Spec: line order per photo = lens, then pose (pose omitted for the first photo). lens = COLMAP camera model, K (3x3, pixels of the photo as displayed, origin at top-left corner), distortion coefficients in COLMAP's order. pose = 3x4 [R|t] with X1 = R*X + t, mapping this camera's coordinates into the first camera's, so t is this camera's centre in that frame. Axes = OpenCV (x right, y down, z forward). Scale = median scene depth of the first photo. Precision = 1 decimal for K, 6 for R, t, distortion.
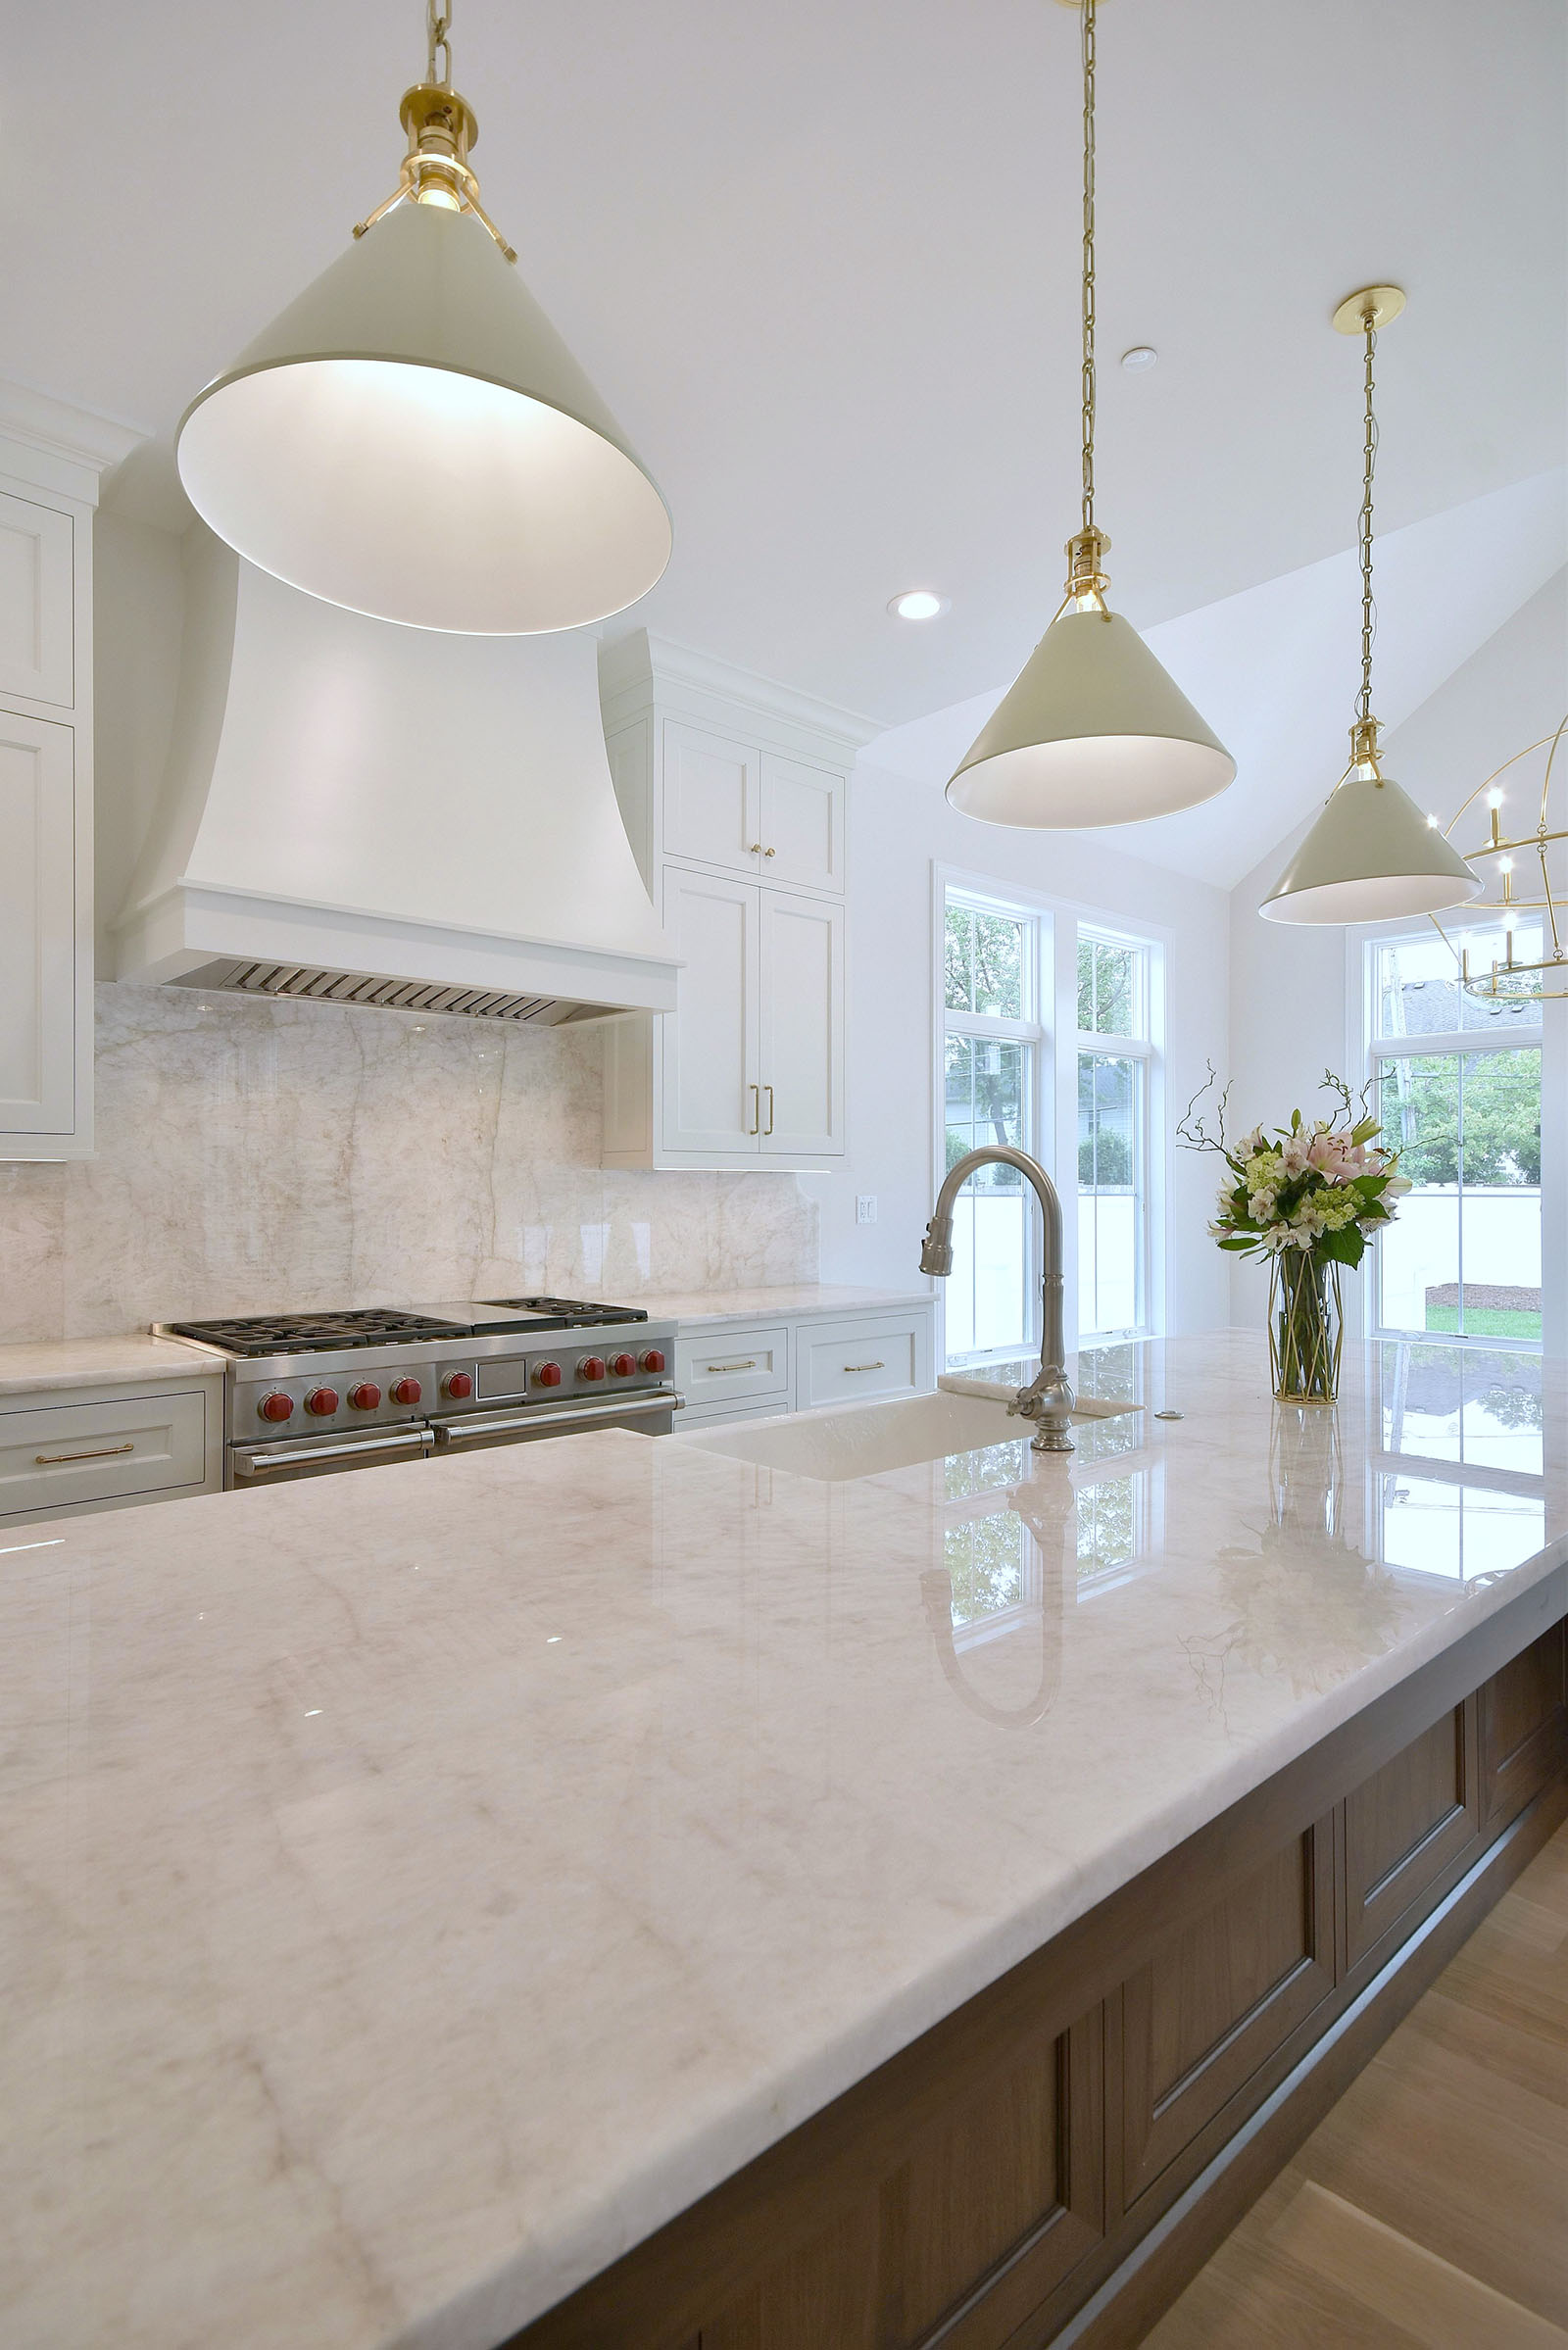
lens RADIAL K [[1182.5, 0, 773.3], [0, 1182.5, 1180.7], [0, 0, 1]] dist [0.010058, -0.002550]
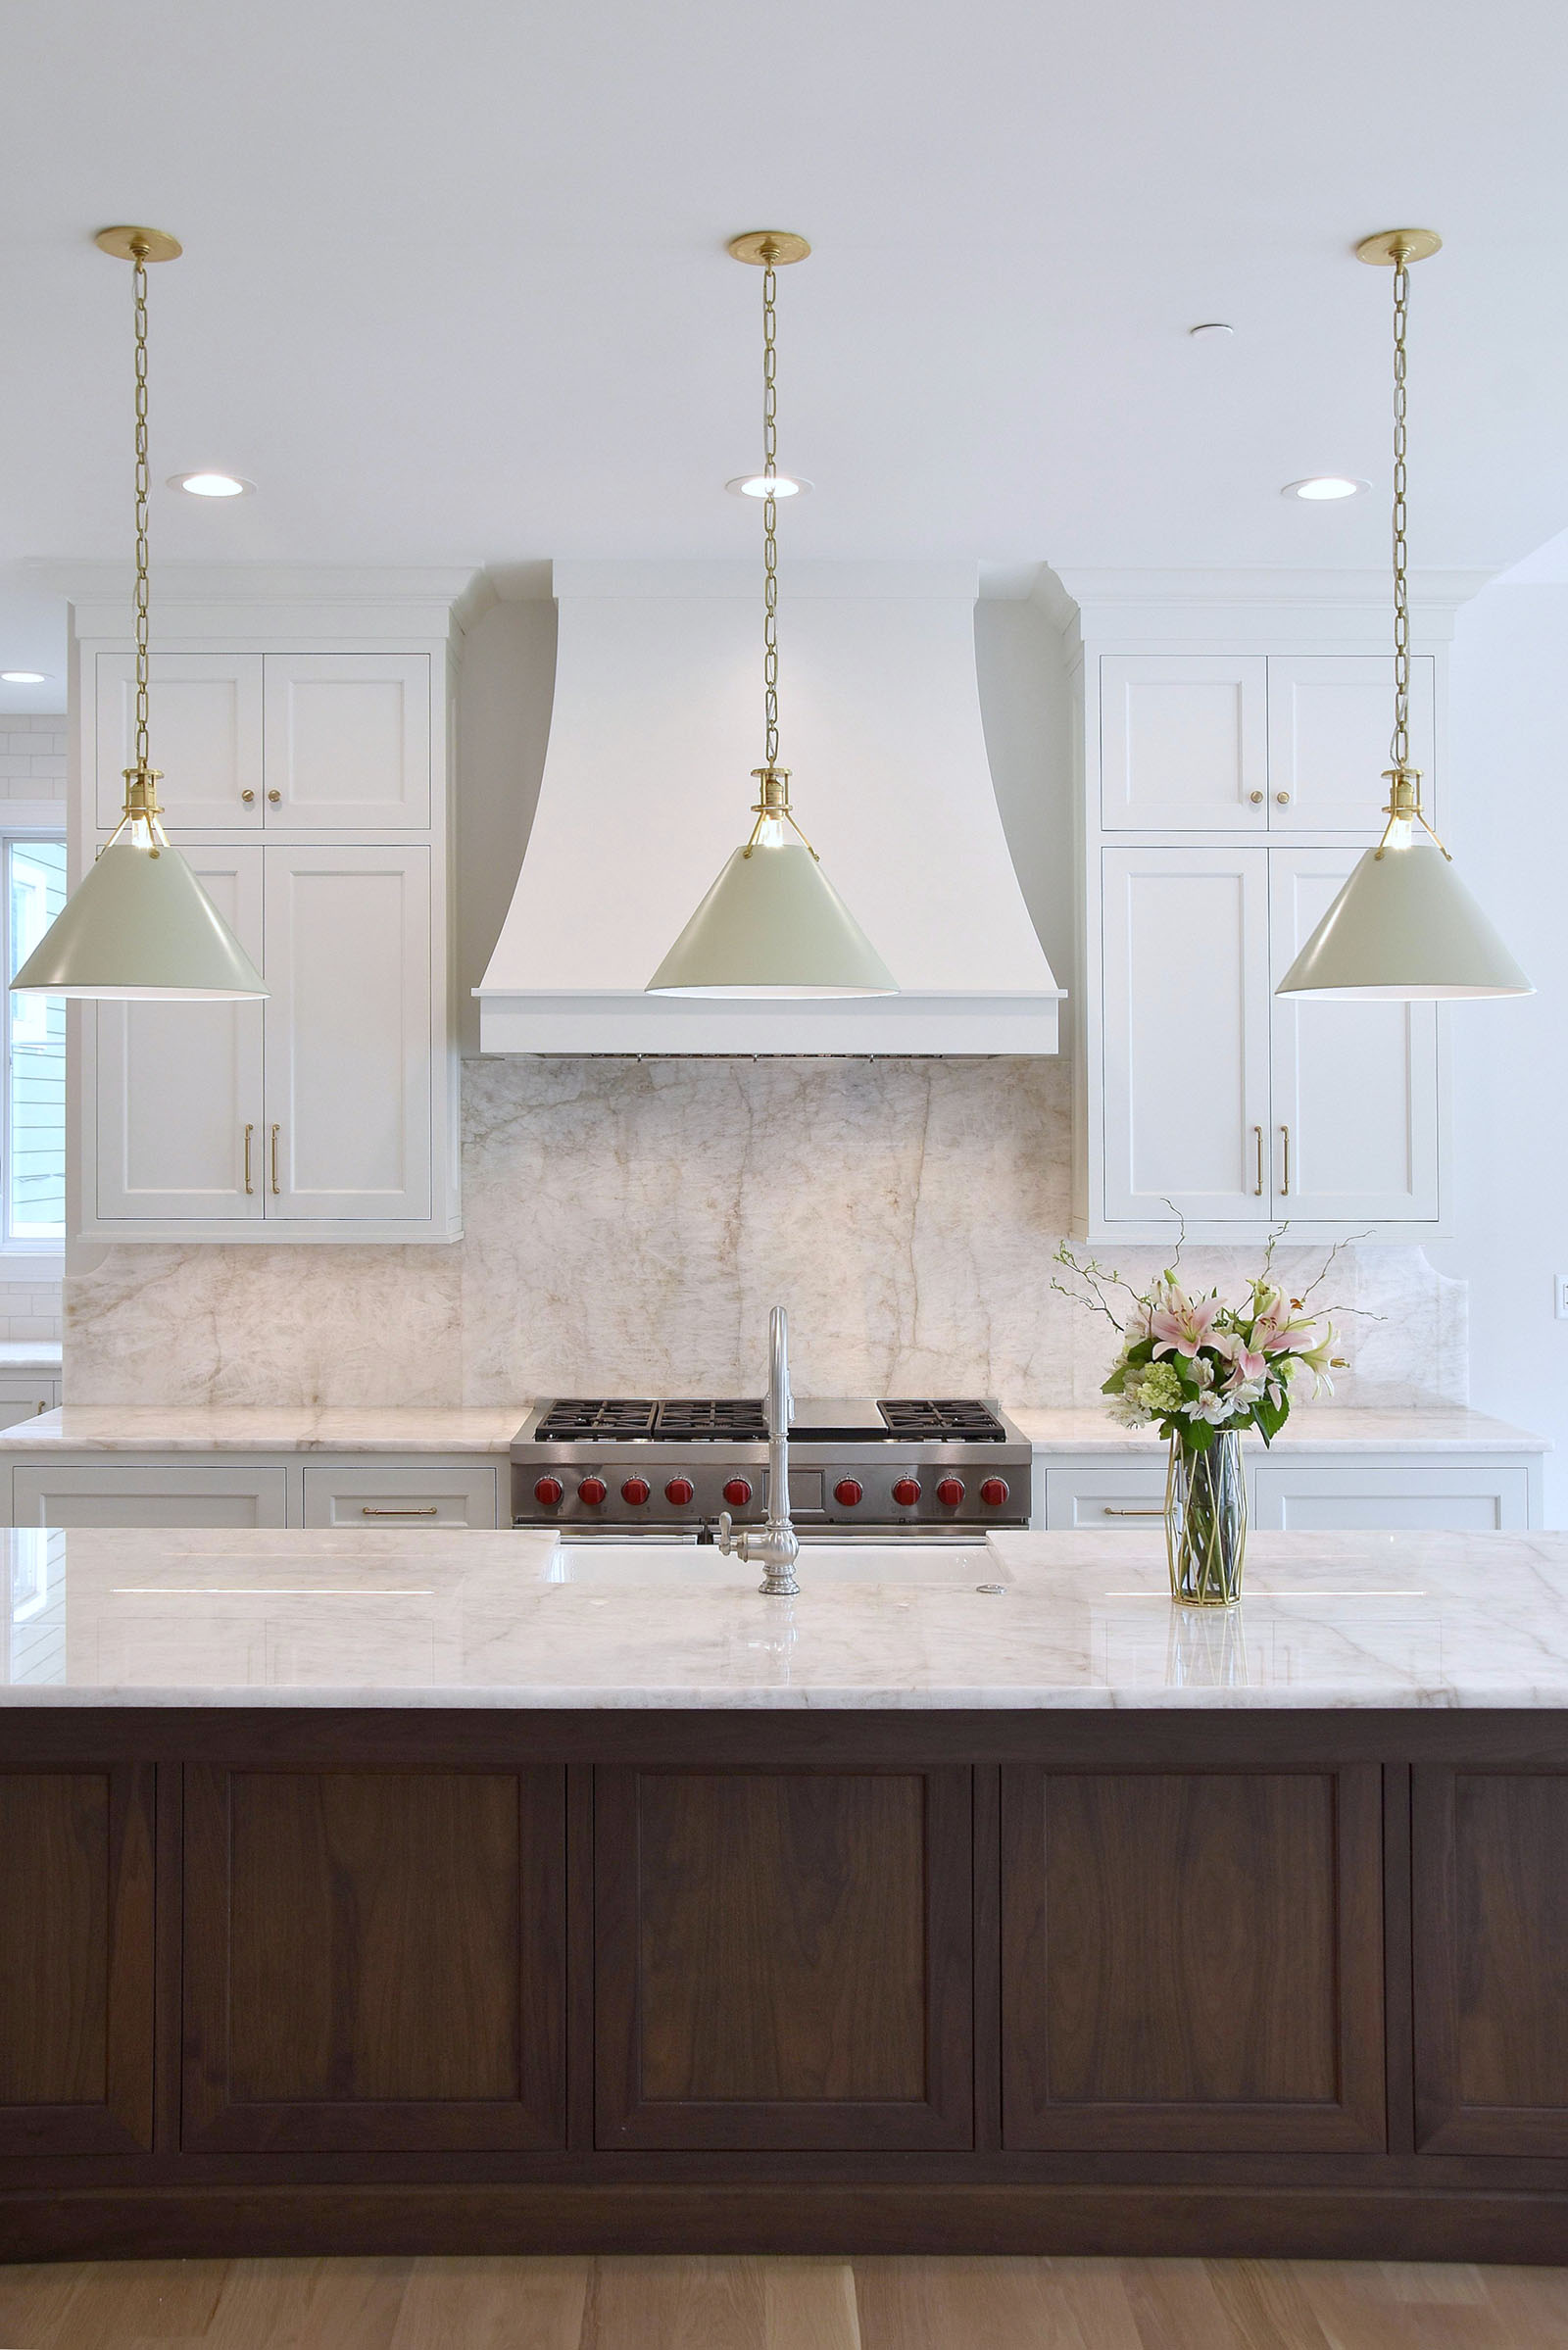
lens RADIAL K [[2252.0, 0, 718.5], [0, 2252.0, 1181.3], [0, 0, 1]] dist [-0.028254, 0.000000]
pose [[0.730065, 0.013403, -0.683246, 0.809476], [0.004281, 0.999698, 0.024184, -0.098387], [0.683364, -0.020581, 0.729787, -0.255943]]
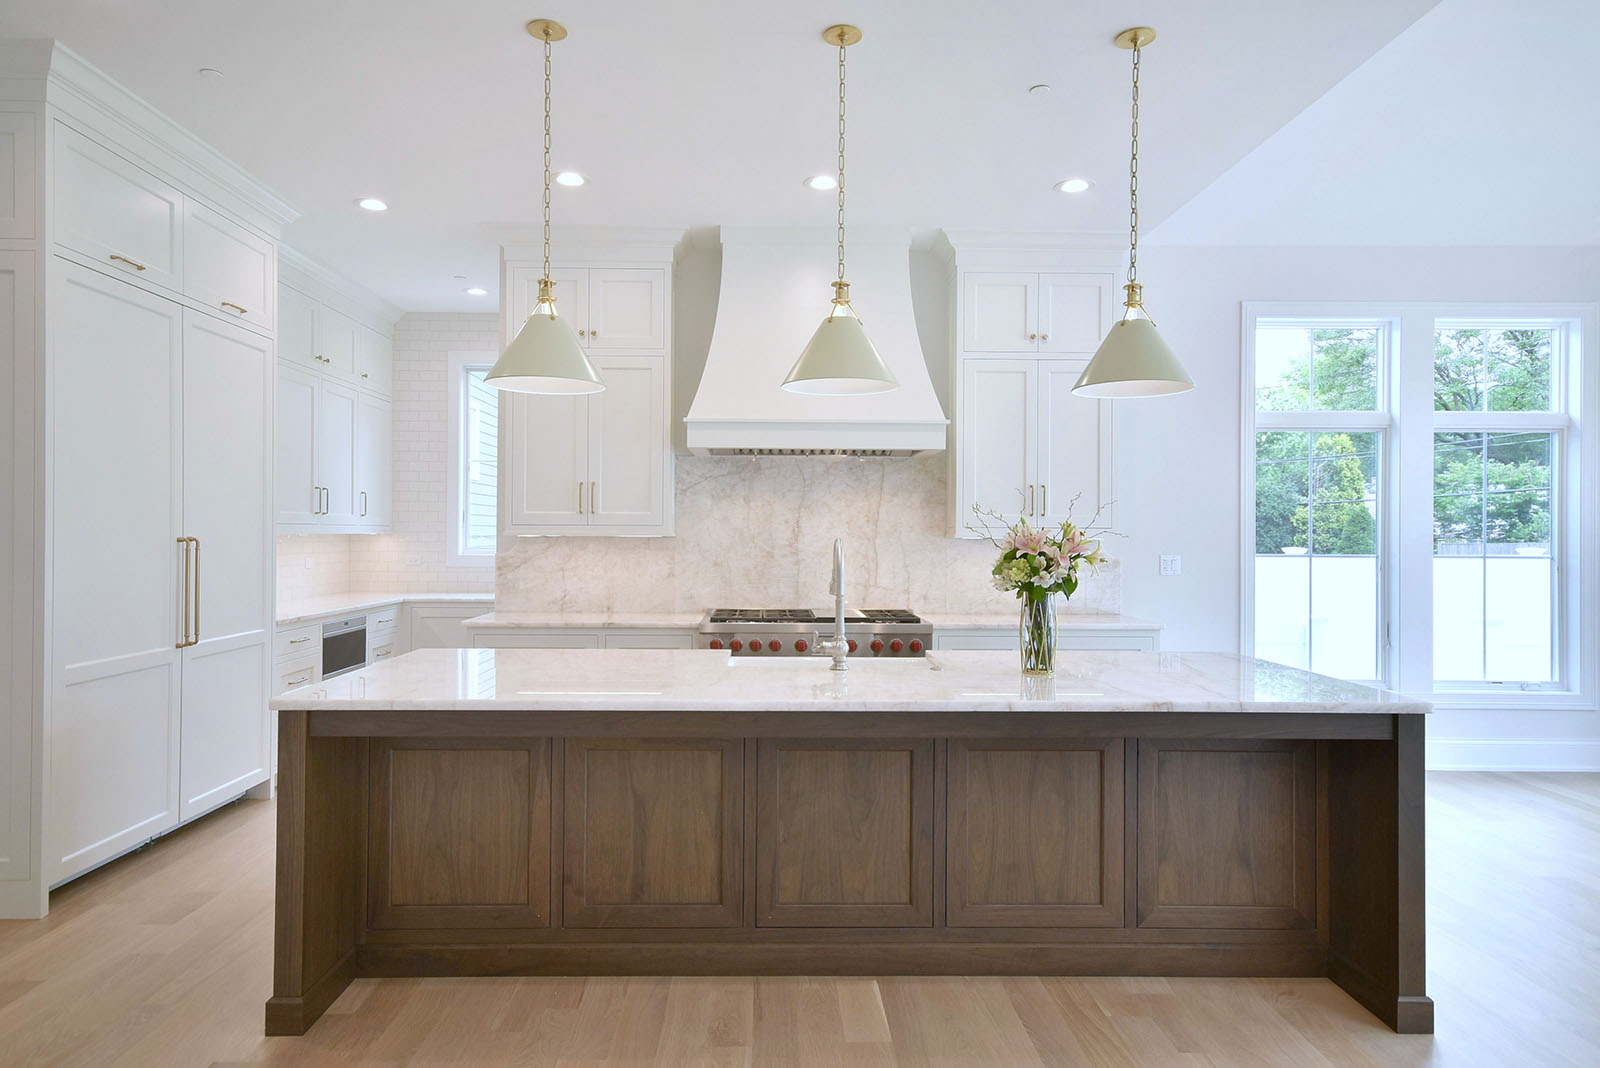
lens RADIAL K [[954.3, 0, 768.5], [0, 954.3, 553.0], [0, 0, 1]] dist [-0.001986, 0.003241]
pose [[0.736873, 0.014070, -0.675884, 0.712850], [0.000405, 0.999774, 0.021254, -0.019813], [0.676031, -0.015935, 0.736701, -0.230252]]
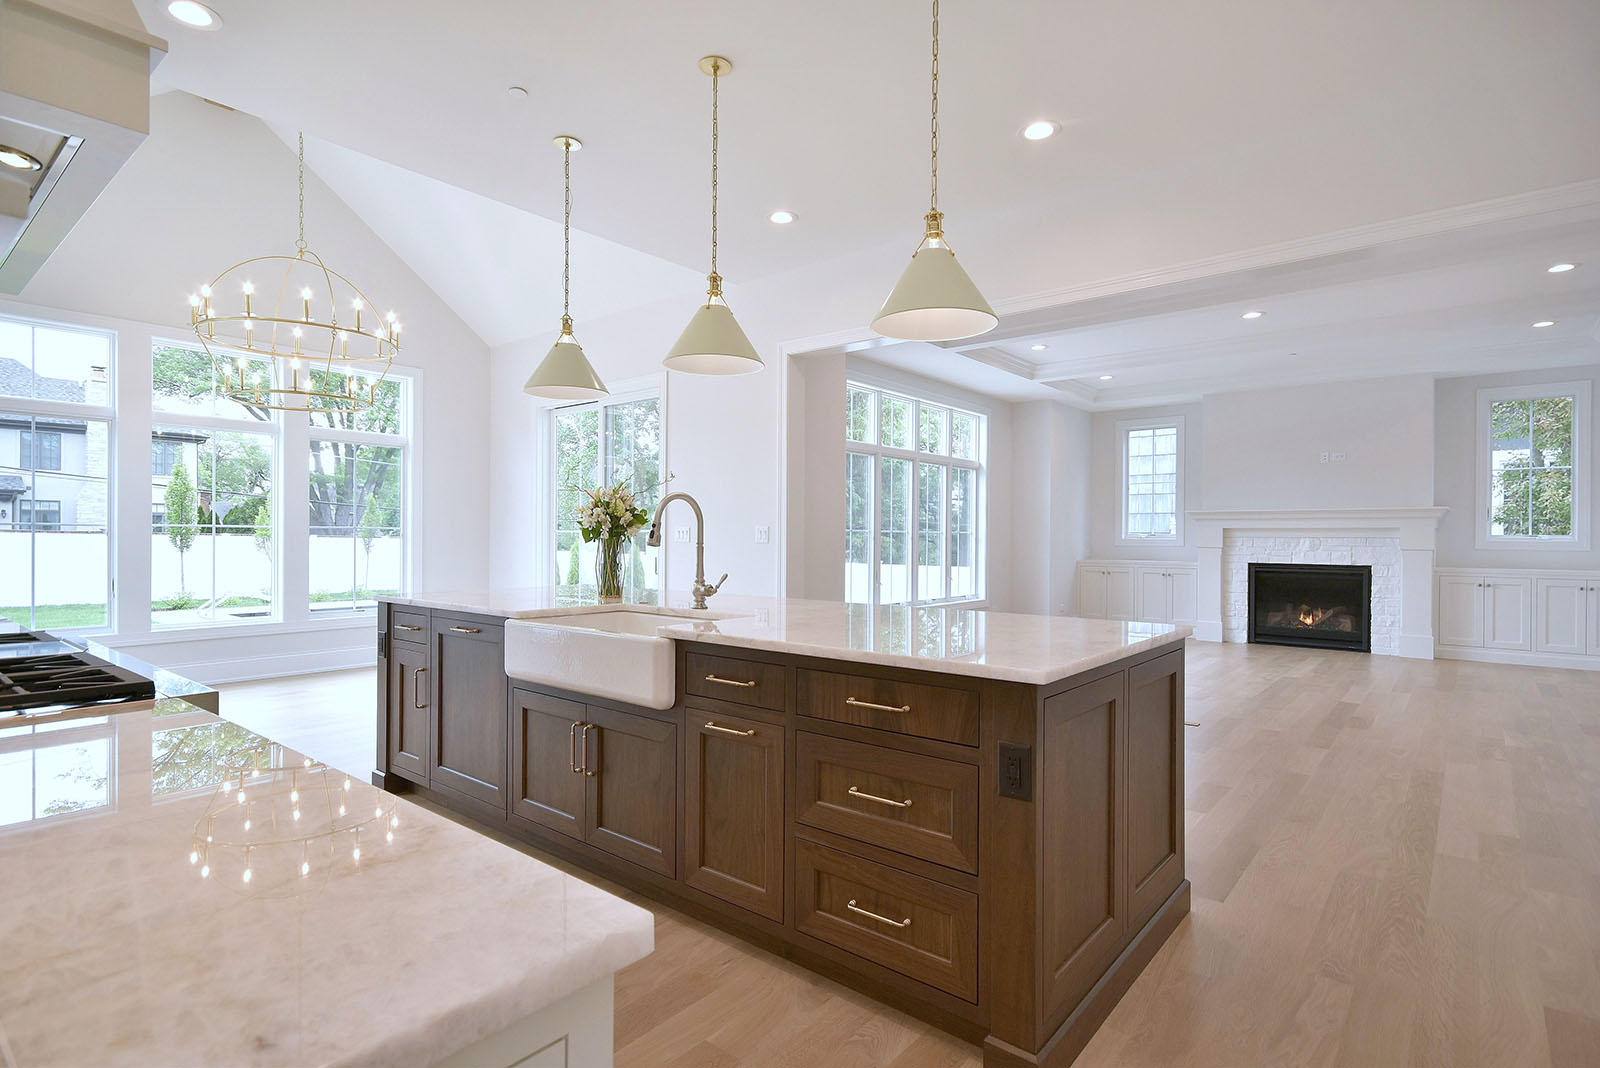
lens RADIAL K [[805.1, 0, 813.2], [0, 805.1, 544.7], [0, 0, 1]] dist [0.010058, -0.002550]
pose [[-0.151756, -0.010163, 0.988366, -0.805650], [-0.011293, 0.999900, 0.008548, 0.032424], [-0.988353, -0.009864, -0.151855, 0.516979]]
